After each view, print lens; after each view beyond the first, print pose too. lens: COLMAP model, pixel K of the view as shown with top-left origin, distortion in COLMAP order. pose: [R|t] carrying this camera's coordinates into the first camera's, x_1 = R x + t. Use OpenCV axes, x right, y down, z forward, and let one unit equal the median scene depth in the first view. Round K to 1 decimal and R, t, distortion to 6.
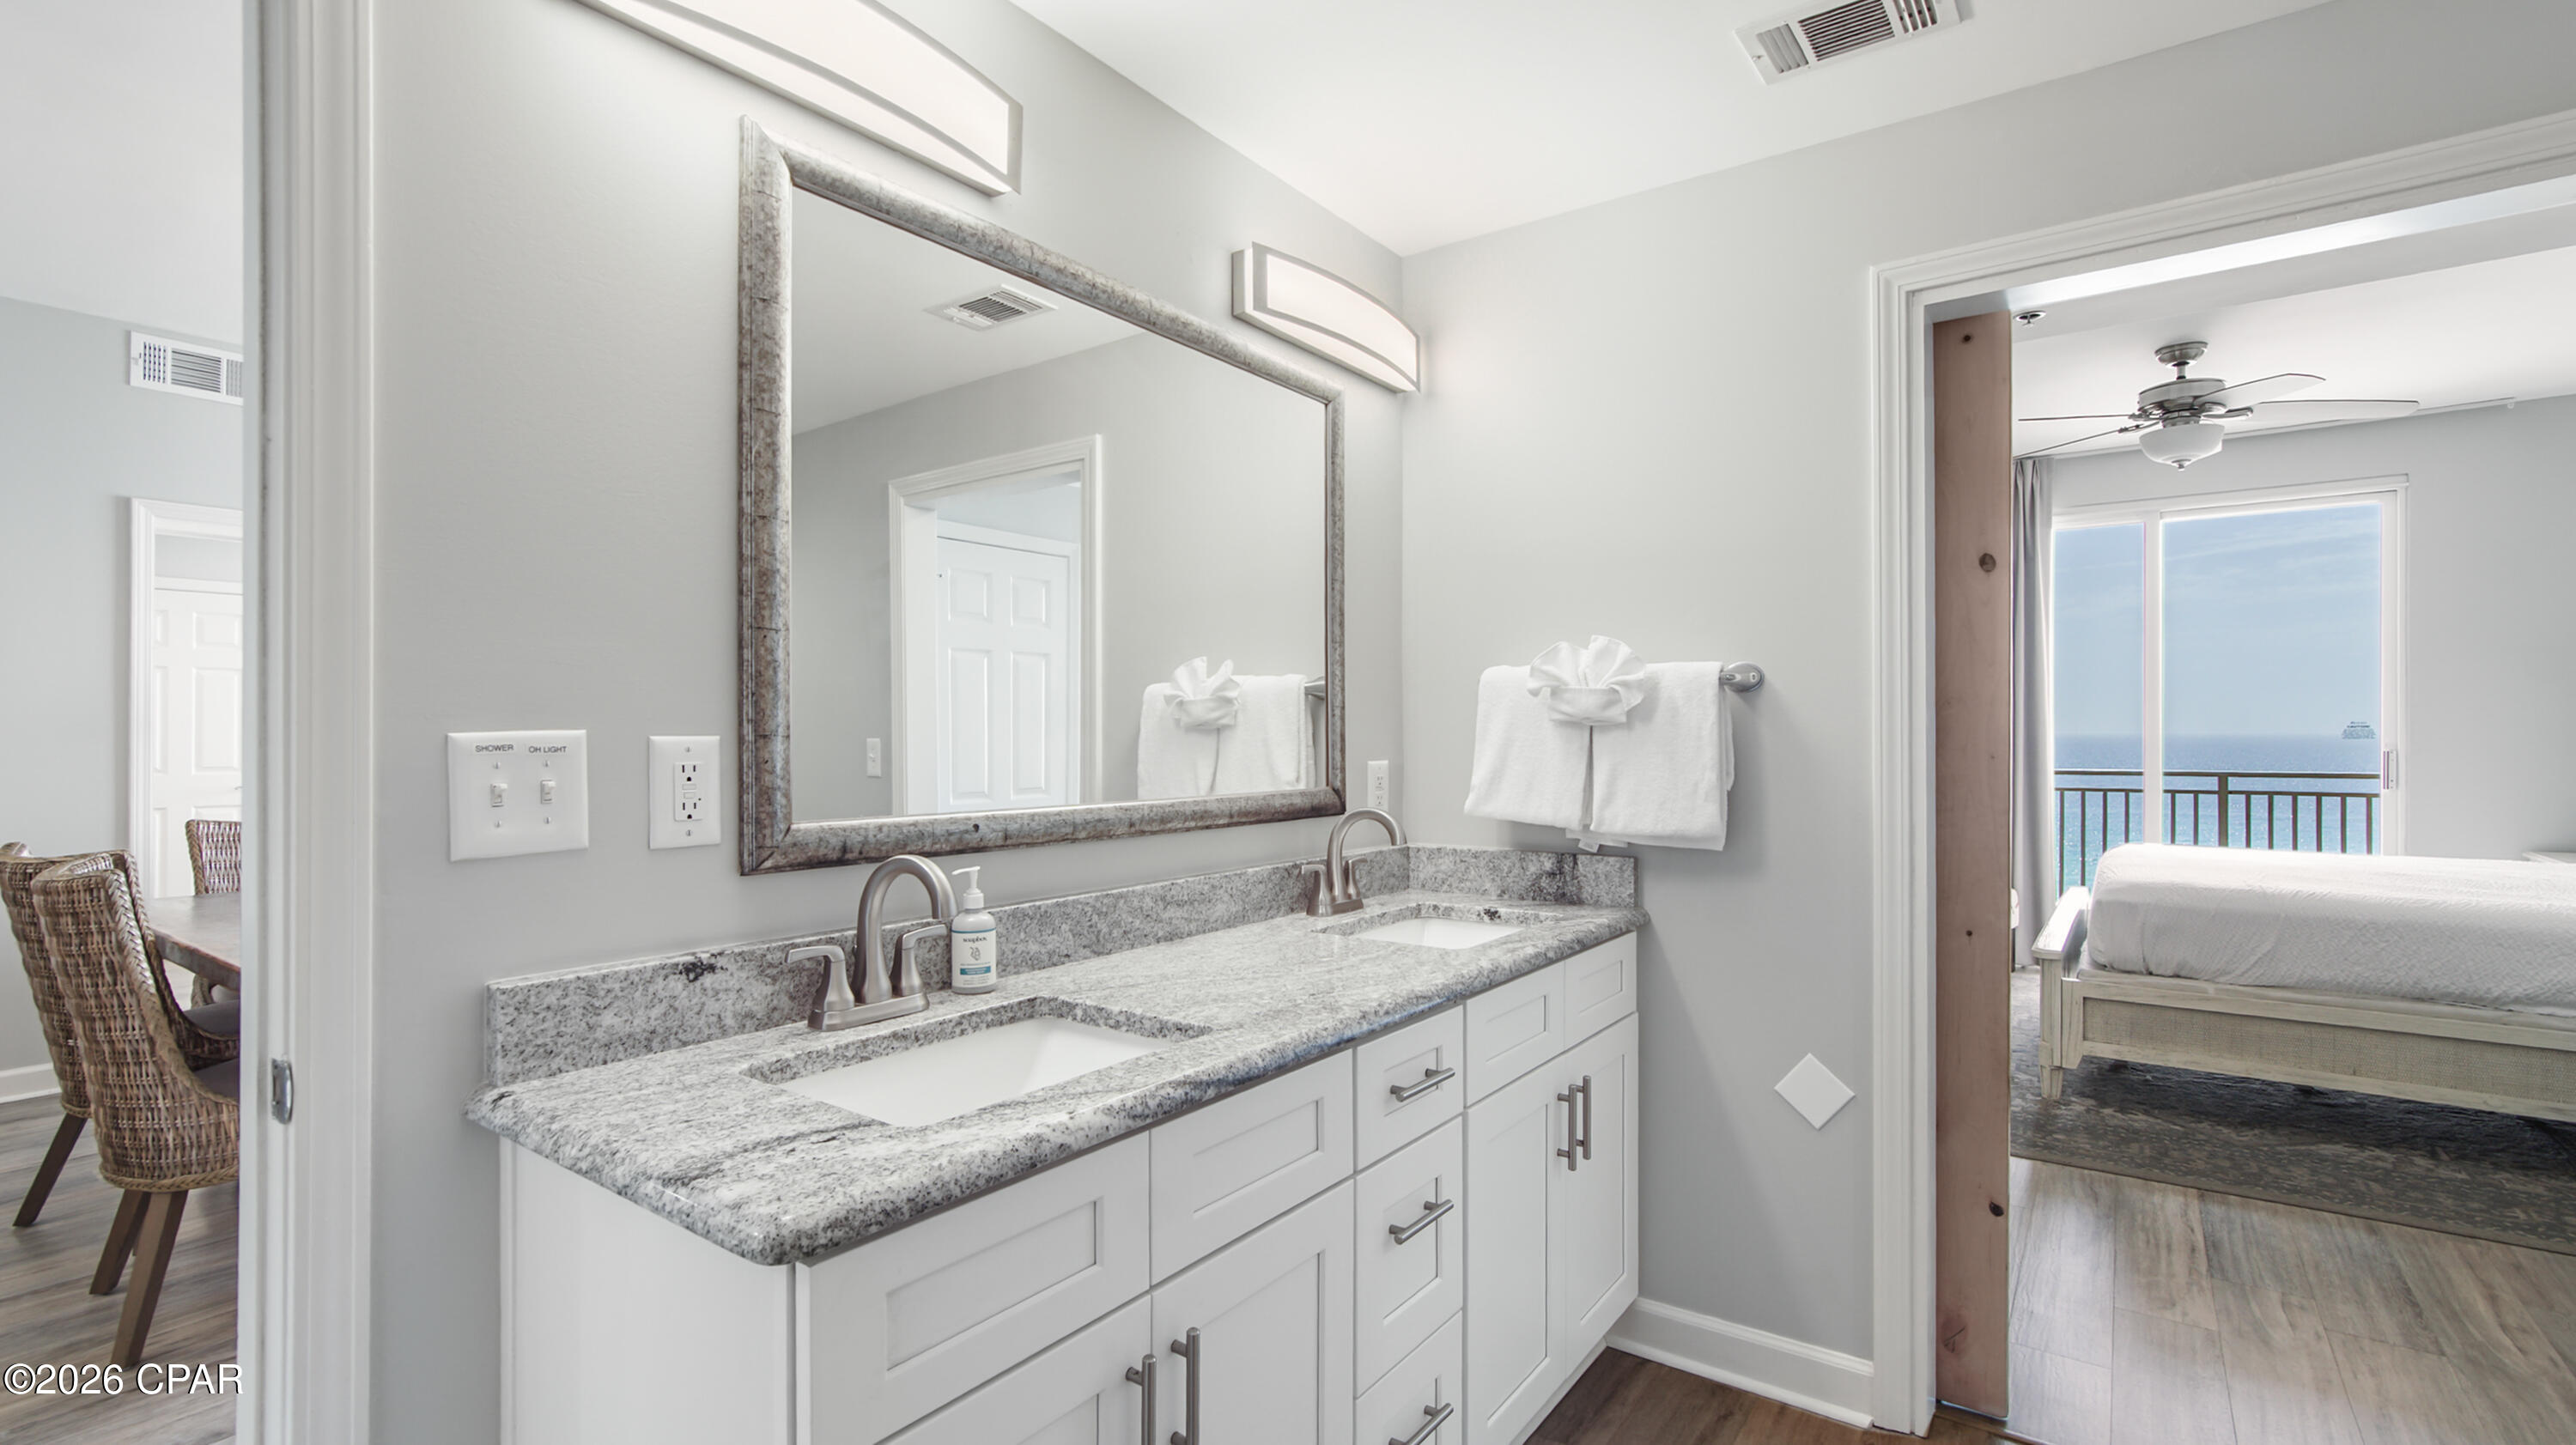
lens RADIAL K [[1165.4, 0, 1301.7], [0, 1165.4, 736.7], [0, 0, 1]] dist [-0.006911, 0.001795]
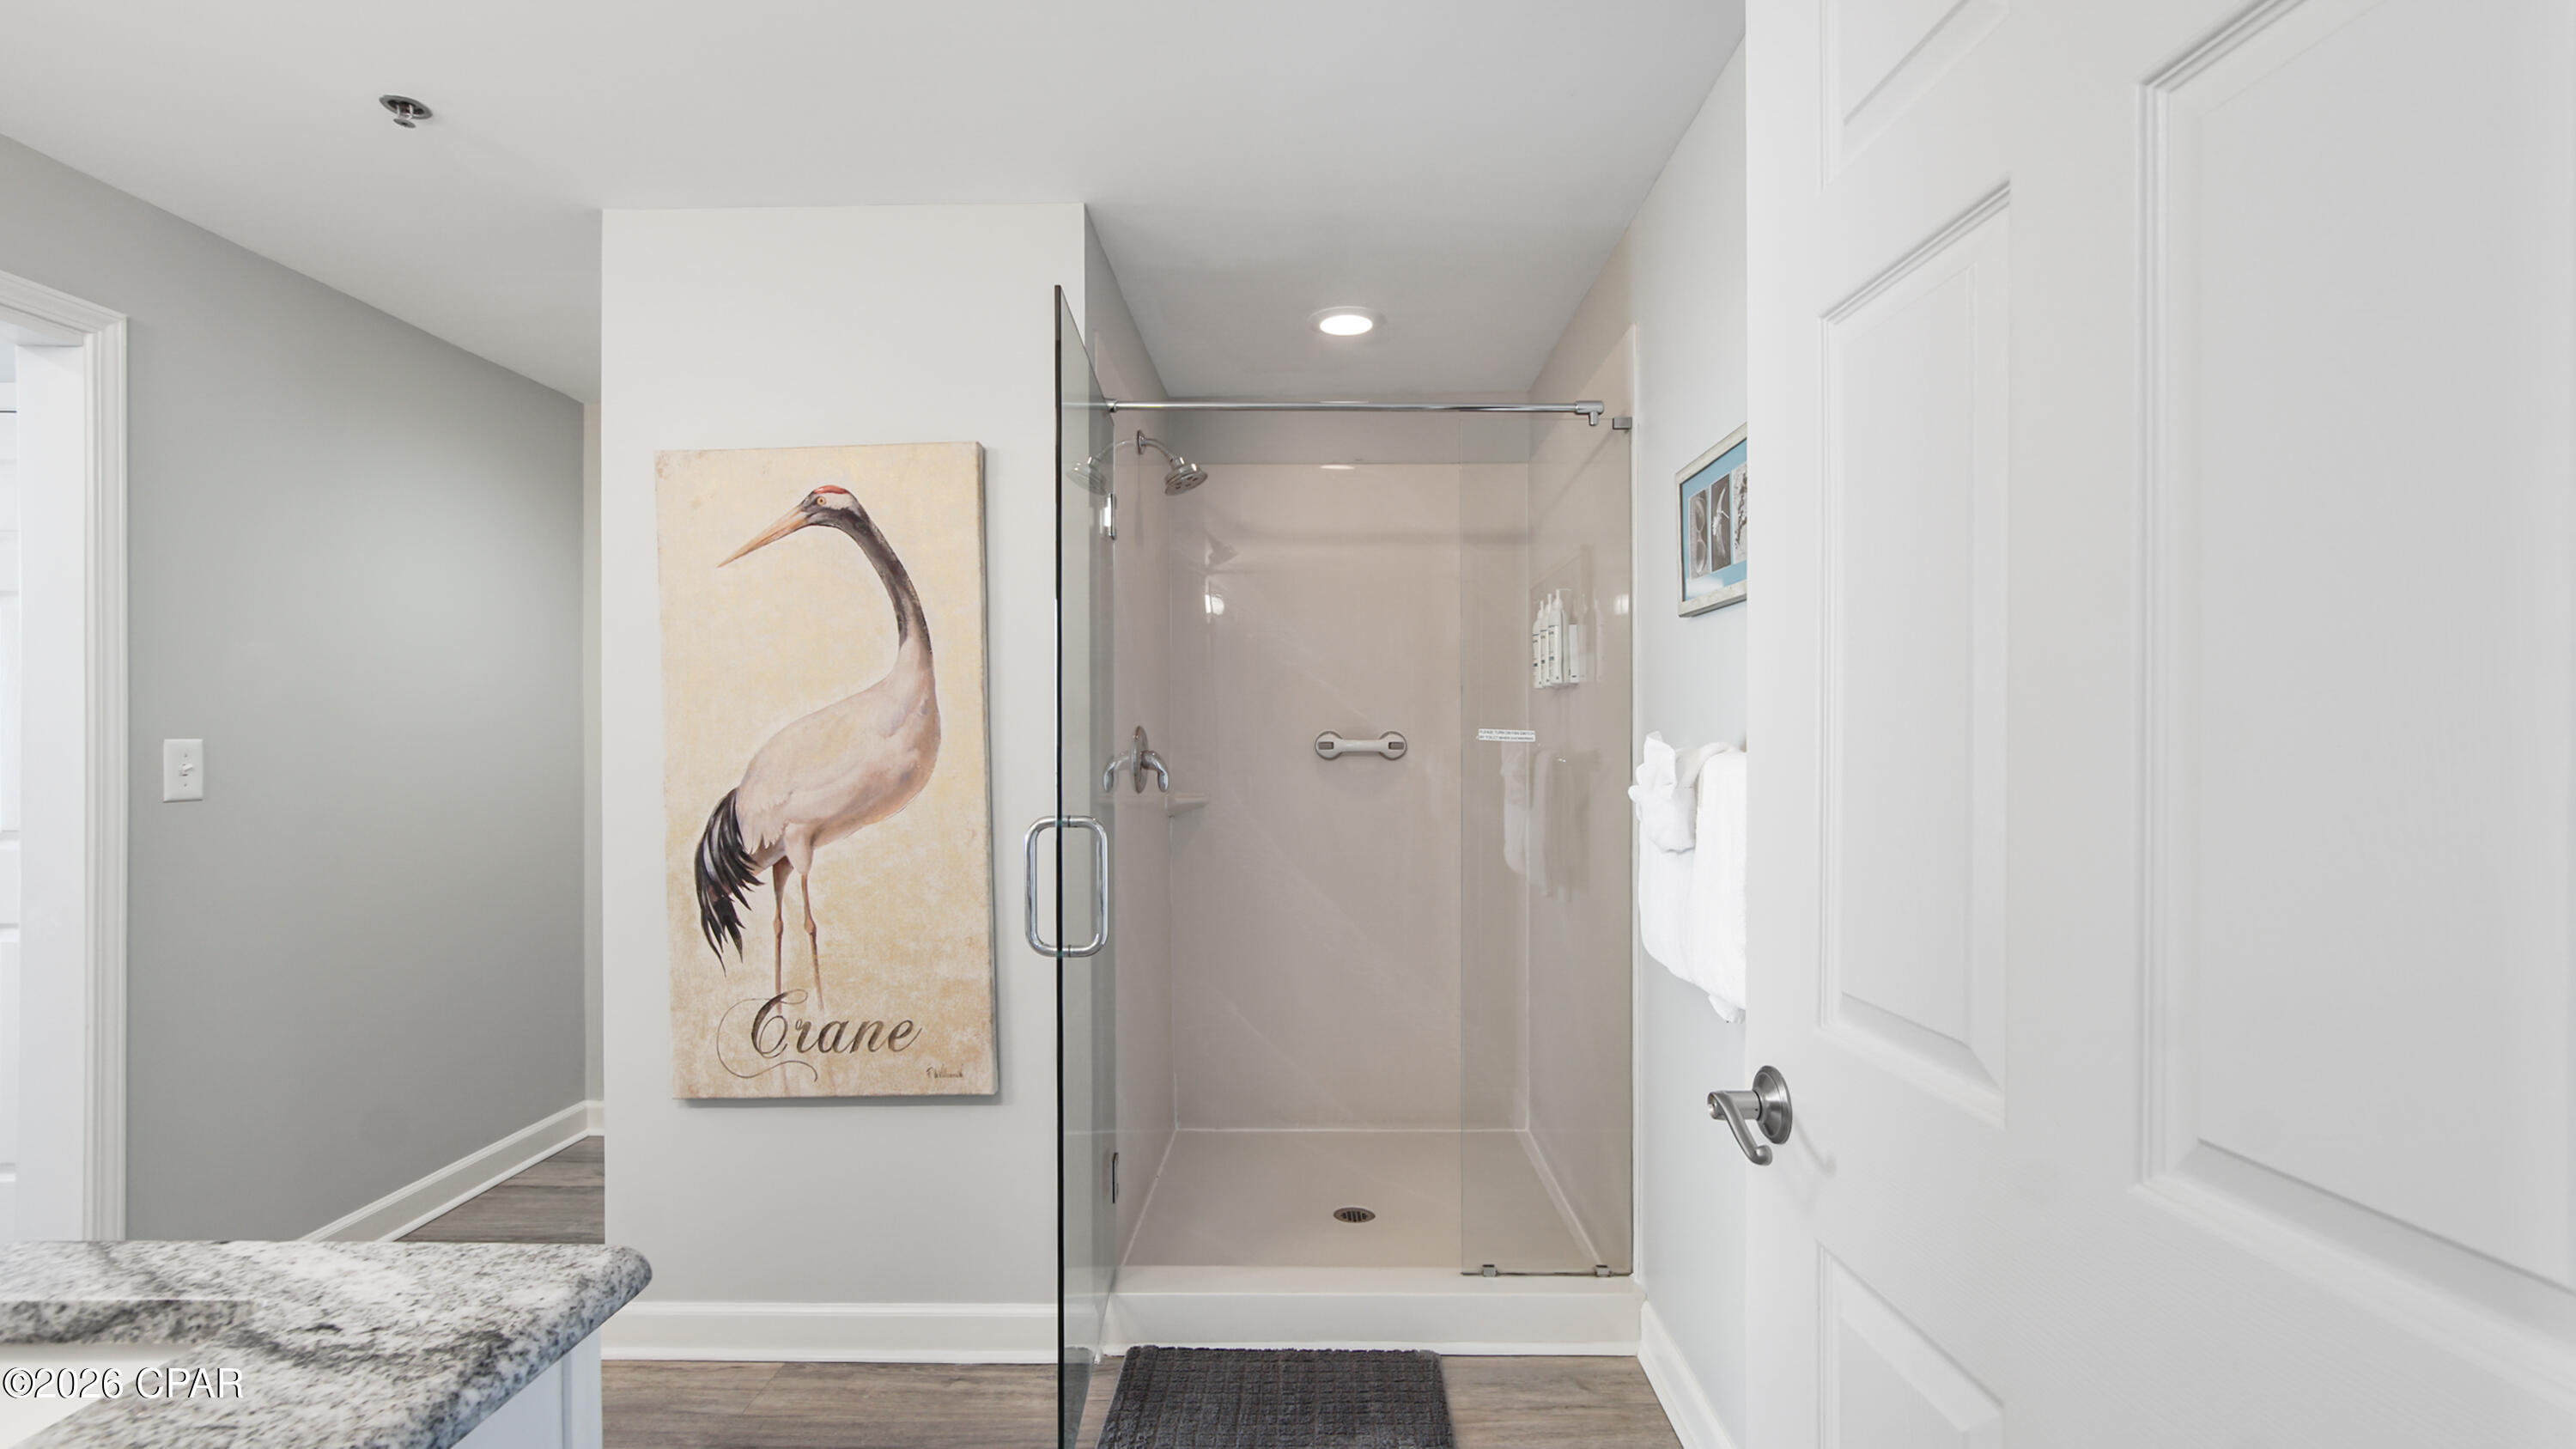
lens RADIAL K [[1165.6, 0, 1280.0], [0, 1165.6, 738.4], [0, 0, 1]] dist [-0.006911, 0.001795]
pose [[-0.572779, 0.017601, 0.819521, -1.313778], [0.013984, 0.999834, -0.011700, 0.016805], [-0.819591, 0.004759, -0.572930, 0.942915]]
